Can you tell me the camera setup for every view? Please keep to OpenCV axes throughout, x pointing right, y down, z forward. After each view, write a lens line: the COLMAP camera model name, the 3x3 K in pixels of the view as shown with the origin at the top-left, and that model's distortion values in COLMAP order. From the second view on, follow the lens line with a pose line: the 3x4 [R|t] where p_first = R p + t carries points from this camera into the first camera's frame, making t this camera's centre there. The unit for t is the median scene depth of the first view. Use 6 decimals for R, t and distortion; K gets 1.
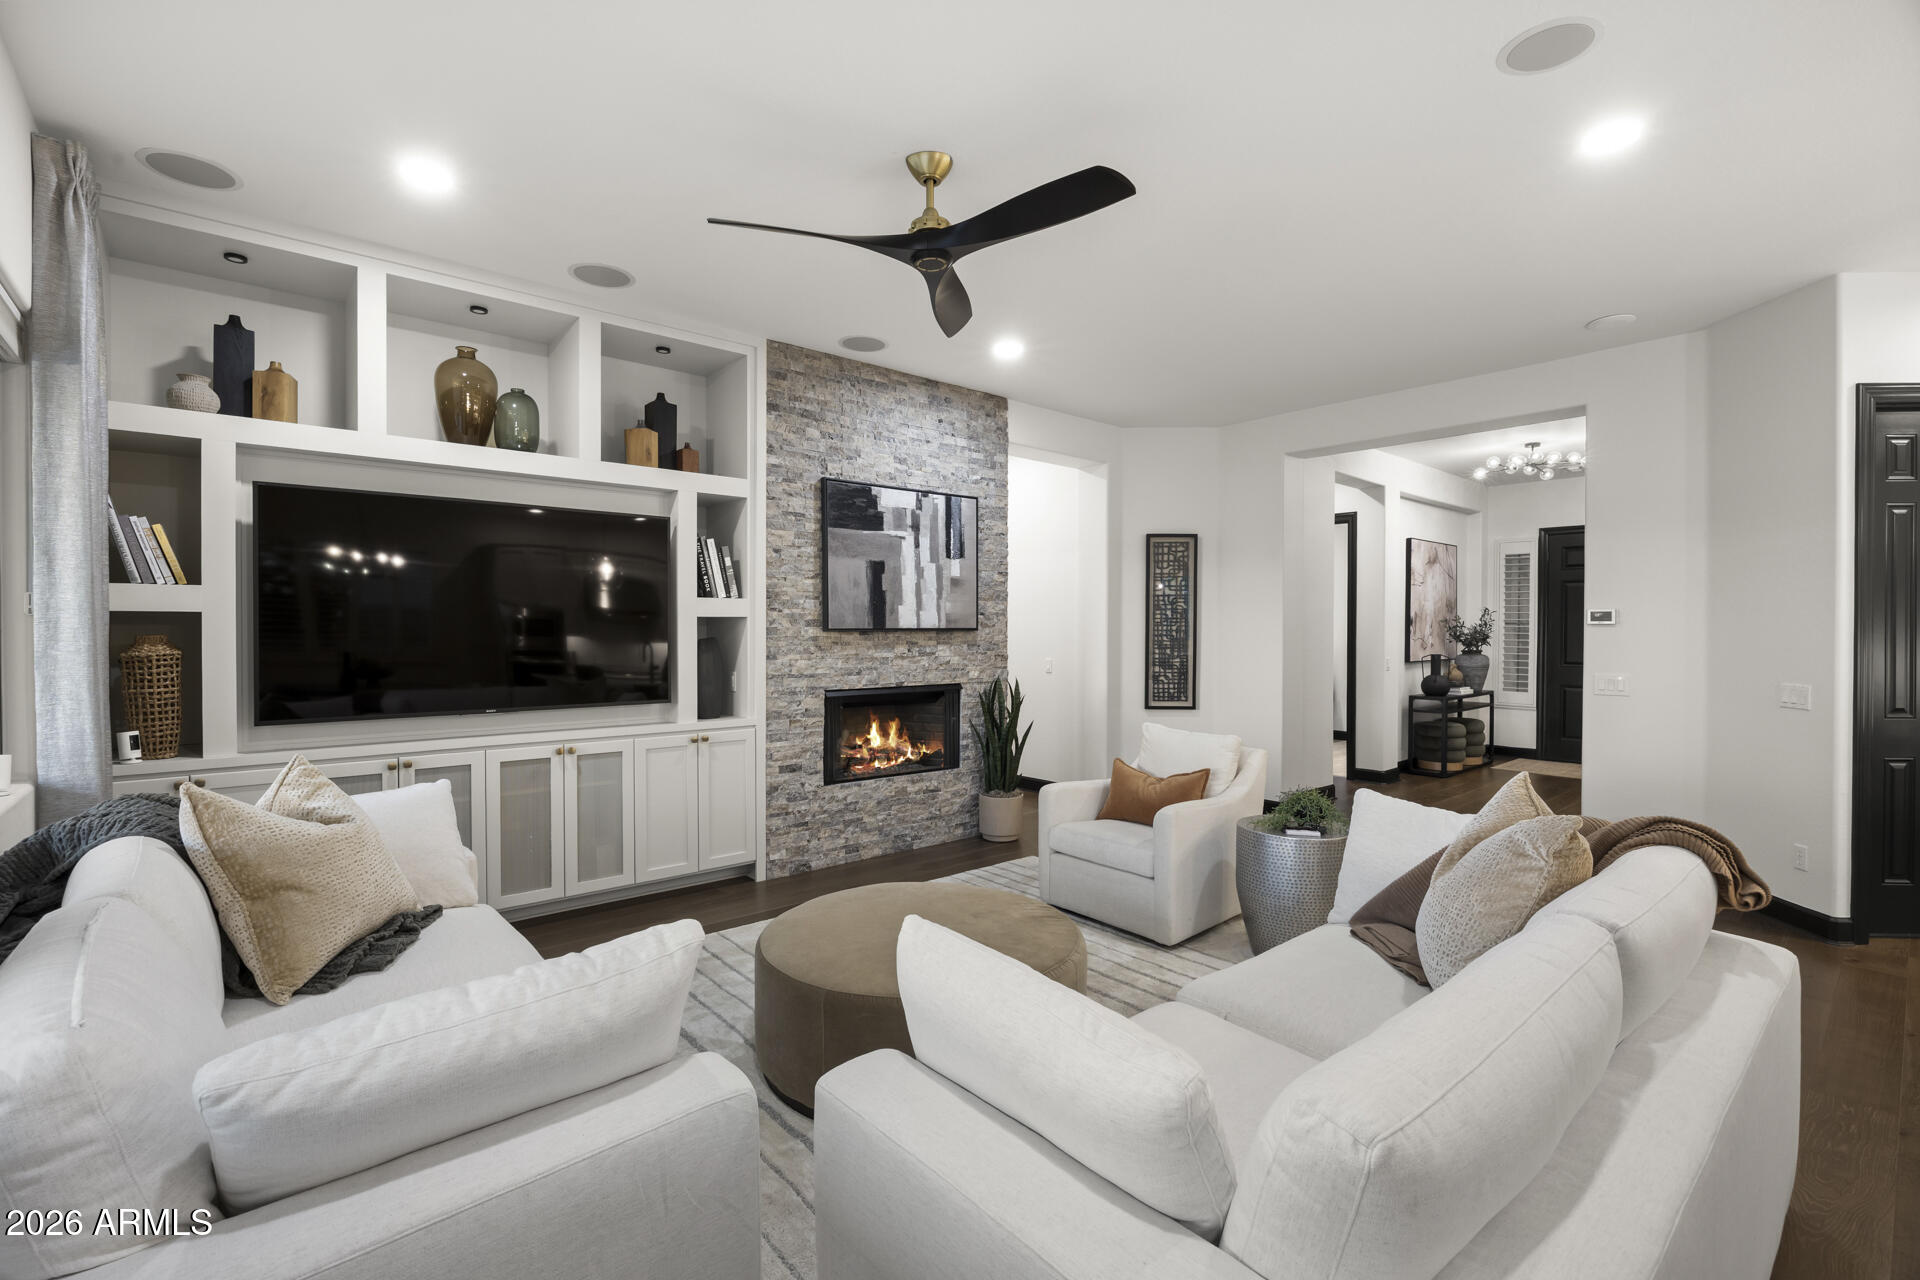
lens RADIAL K [[848.7, 0, 966.7], [0, 848.7, 641.0], [0, 0, 1]] dist [-0.014209, 0.000796]
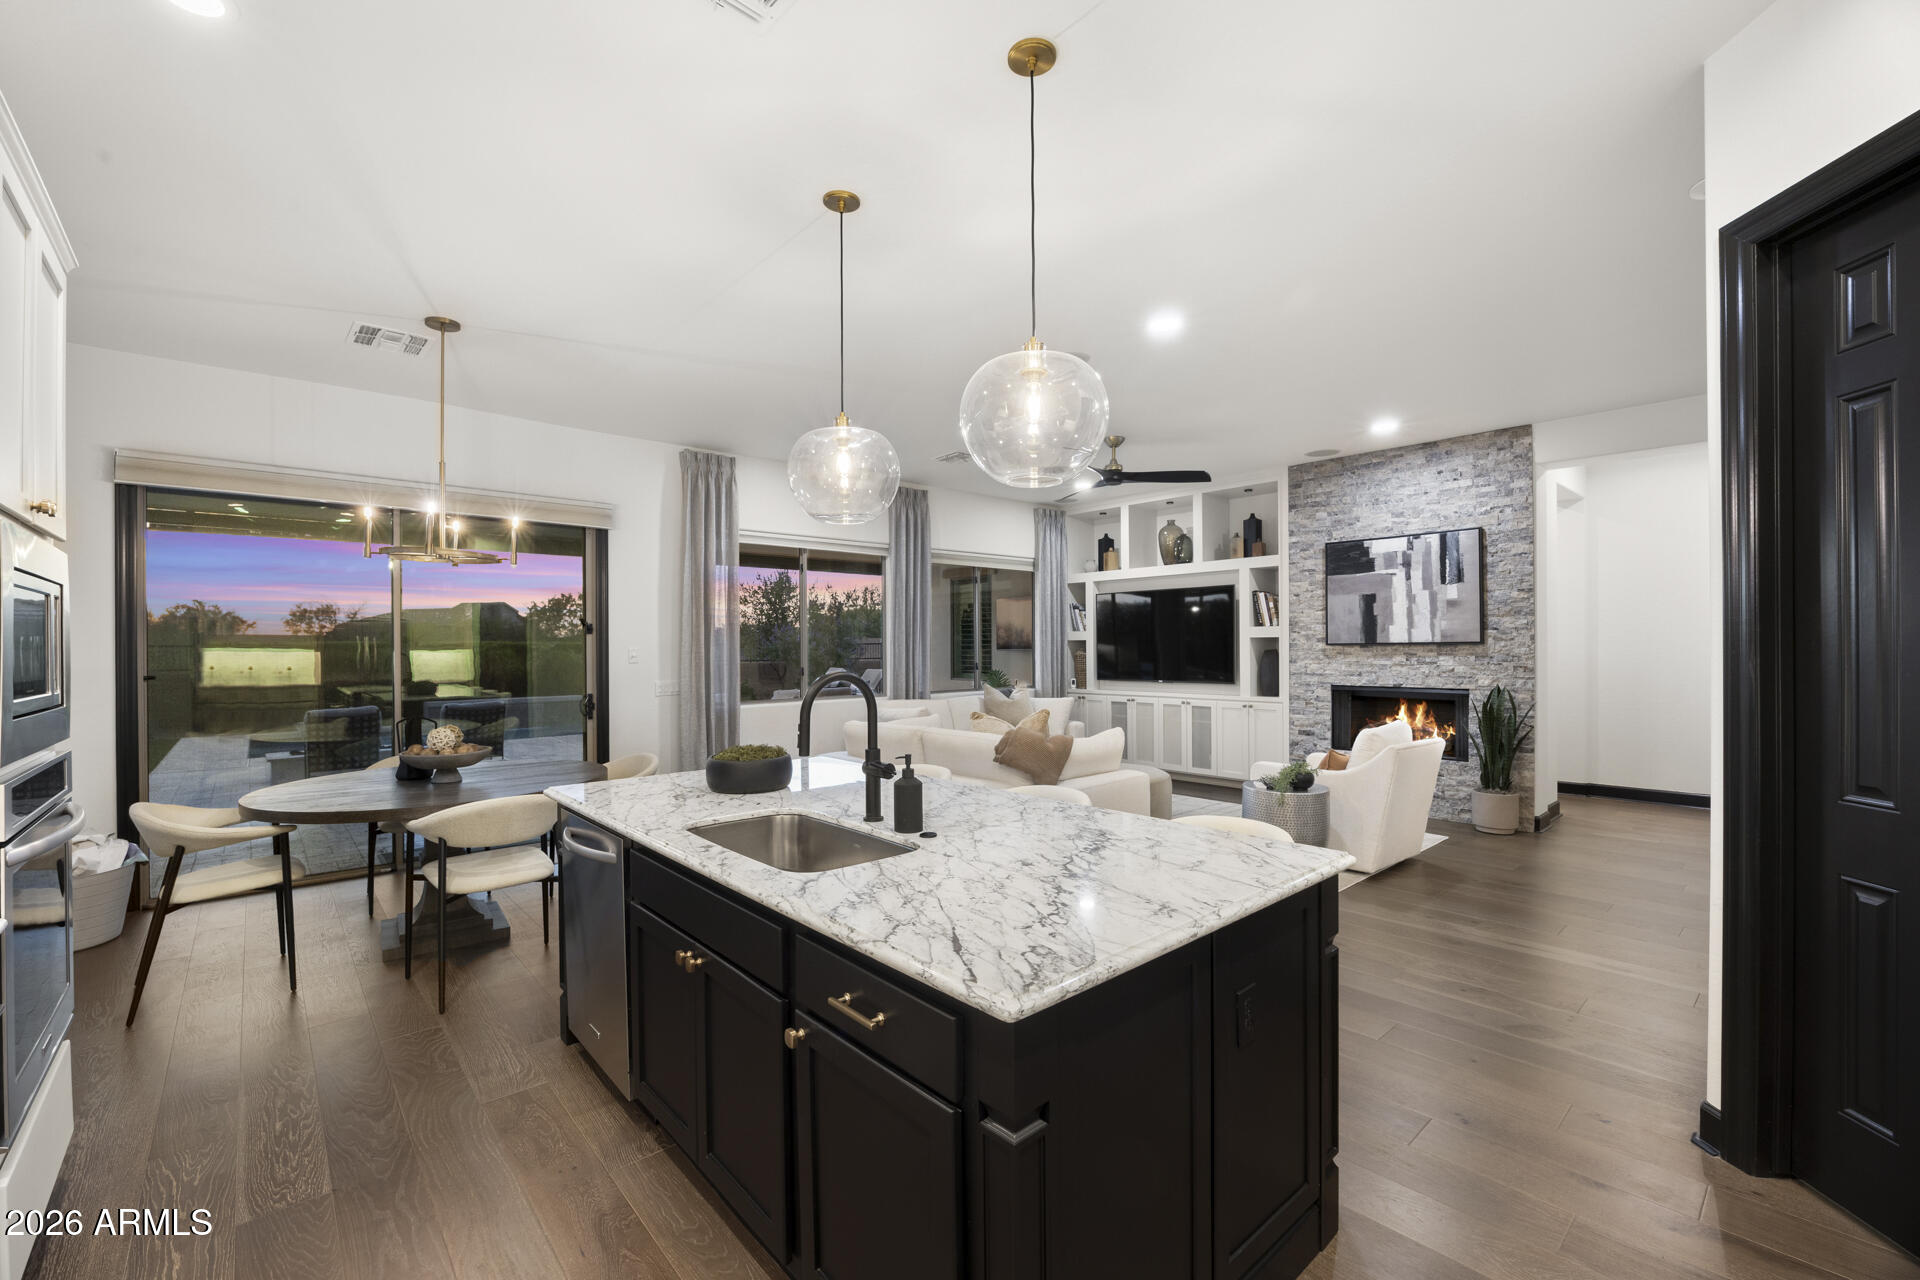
lens RADIAL K [[801.8, 0, 956.3], [0, 801.8, 646.4], [0, 0, 1]] dist [-0.003781, -0.000467]
pose [[0.014119, -0.001641, -0.999899, 1.149430], [-0.006298, 0.999979, -0.001730, -0.002761], [0.999880, 0.006321, 0.014109, 0.299915]]
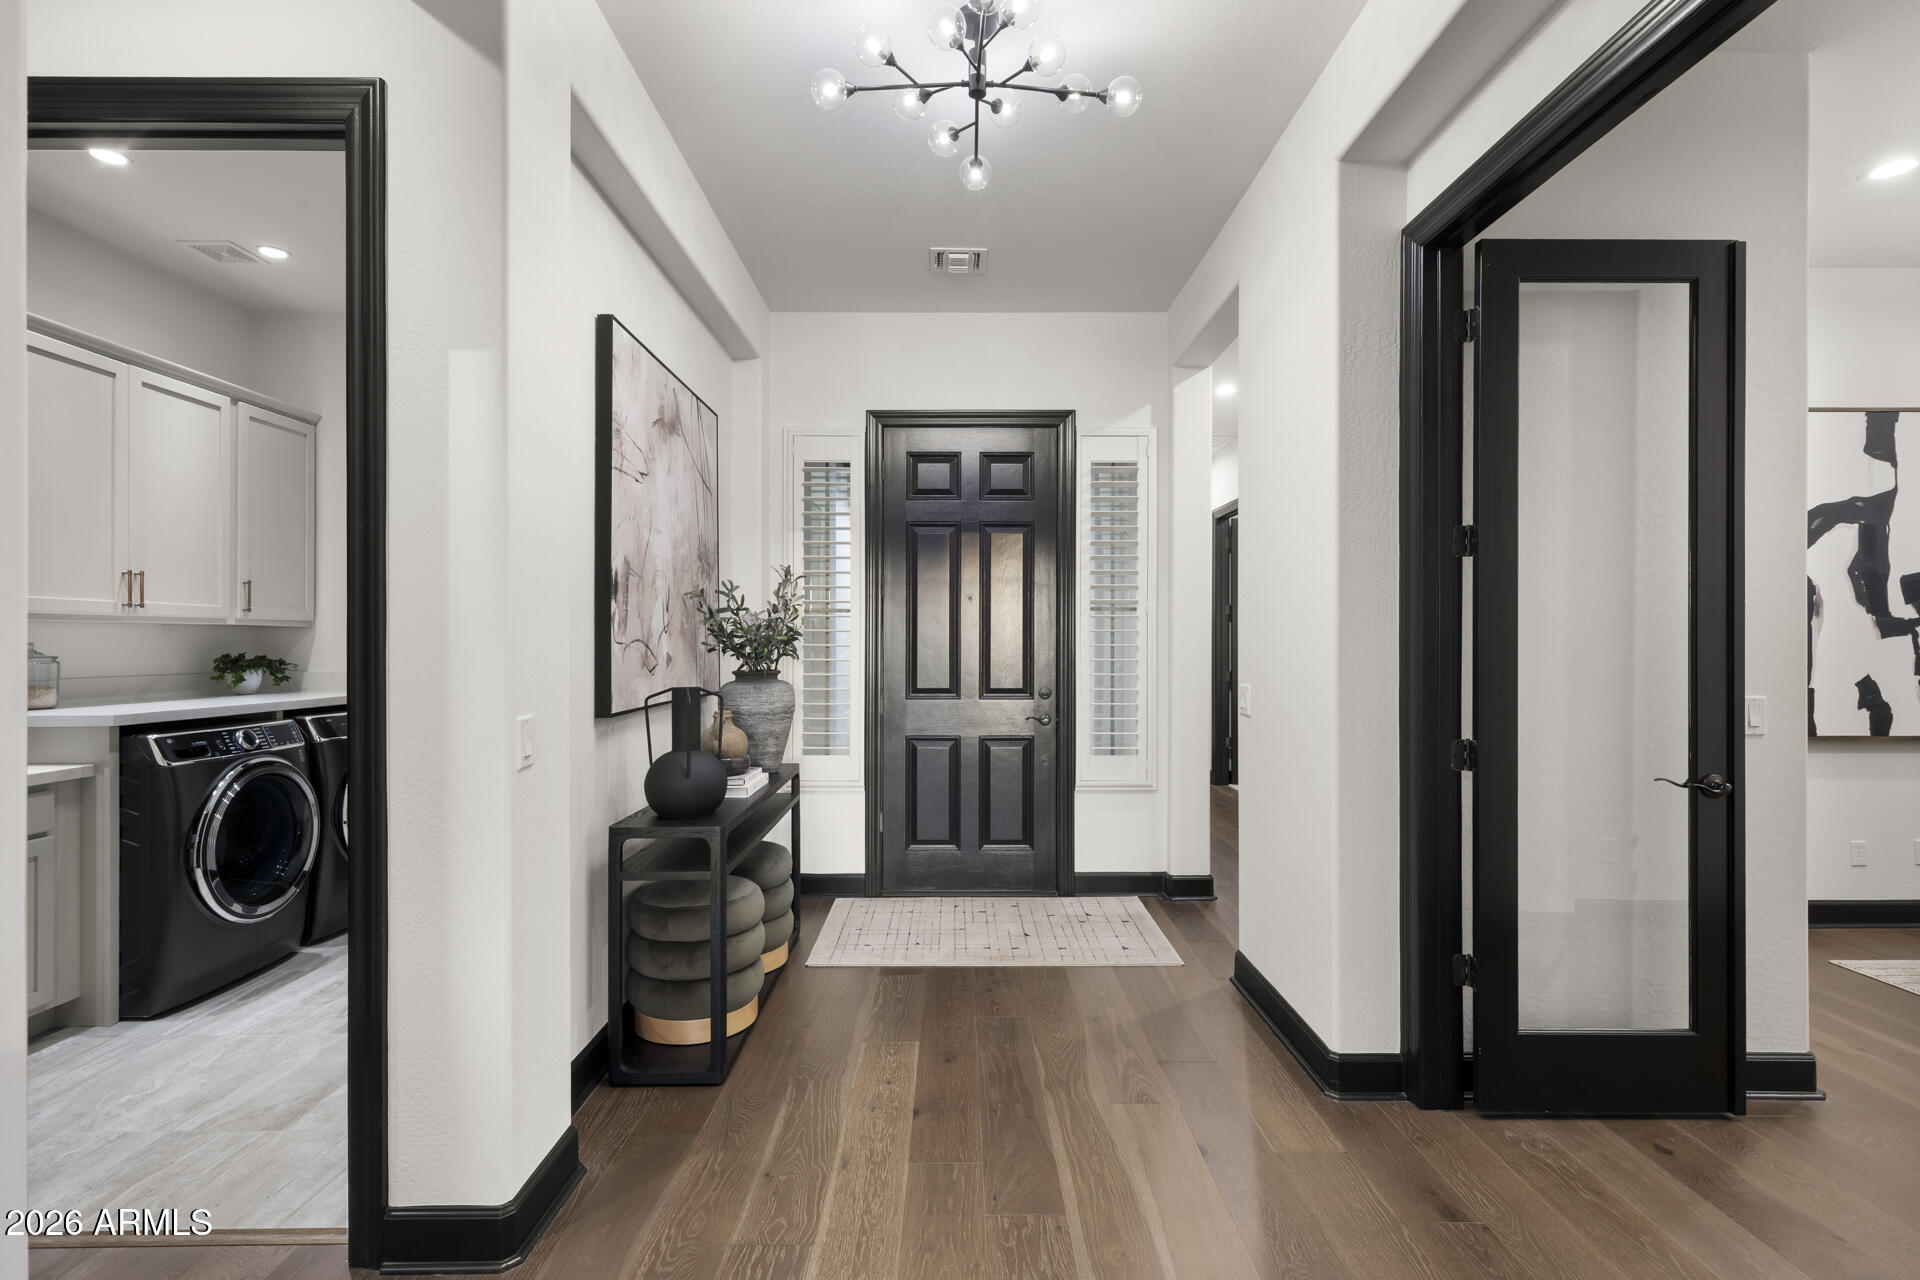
lens RADIAL K [[892.0, 0, 964.3], [0, 892.0, 637.8], [0, 0, 1]] dist [-0.010627, 0.001943]
pose [[0.647421, -0.002039, 0.762130, 0.560163], [0.014759, 0.999842, -0.009863, 0.001910], [-0.761990, 0.017633, 0.647349, 1.074449]]
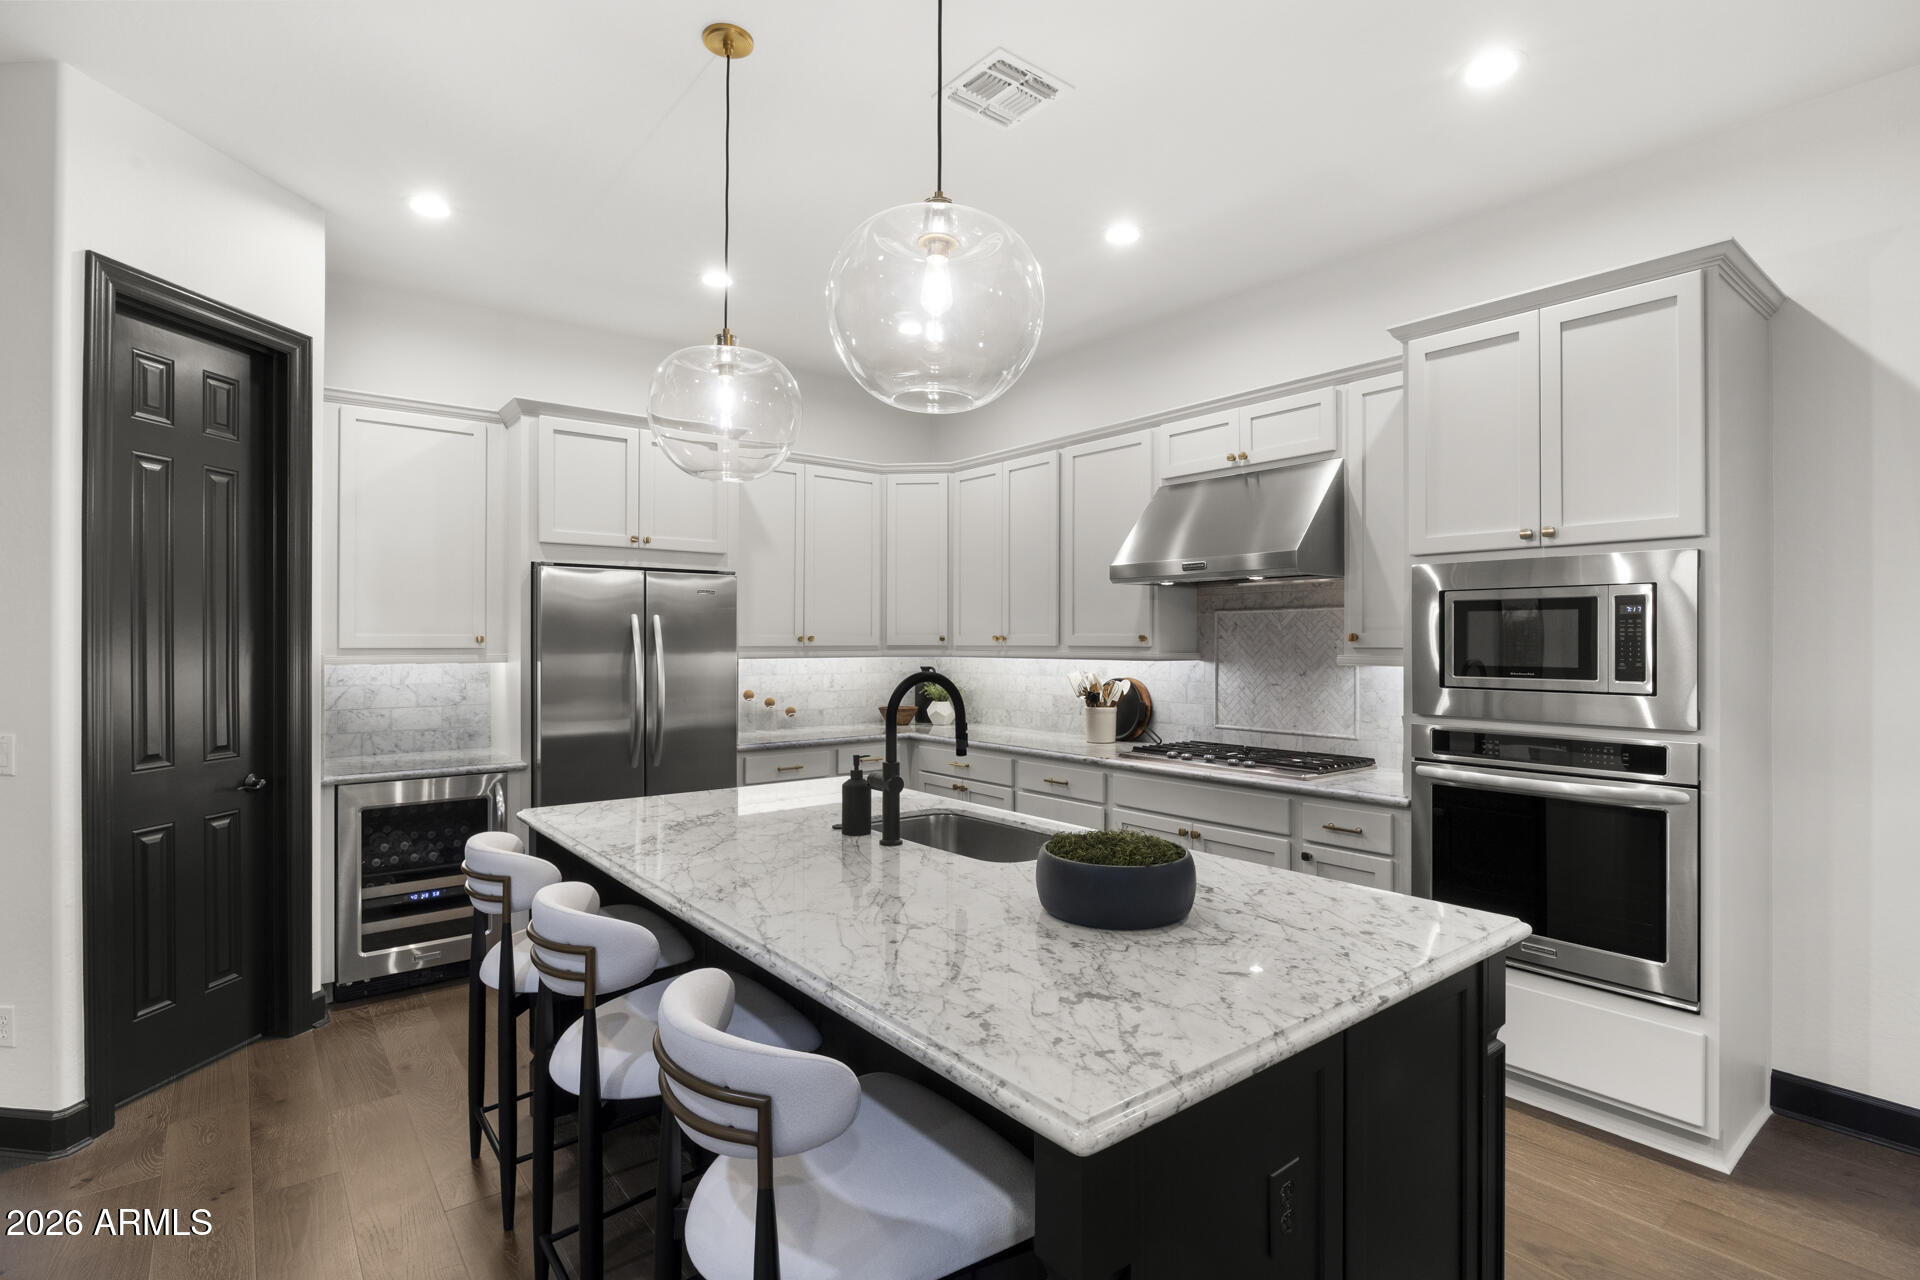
lens RADIAL K [[934.0, 0, 964.8], [0, 934.0, 637.7], [0, 0, 1]] dist [-0.005277, -0.000085]
pose [[0.043061, 0.000849, 0.999072, 0.275973], [0.011811, 0.999929, -0.001358, -0.004083], [-0.999003, 0.011859, 0.043048, 0.216362]]
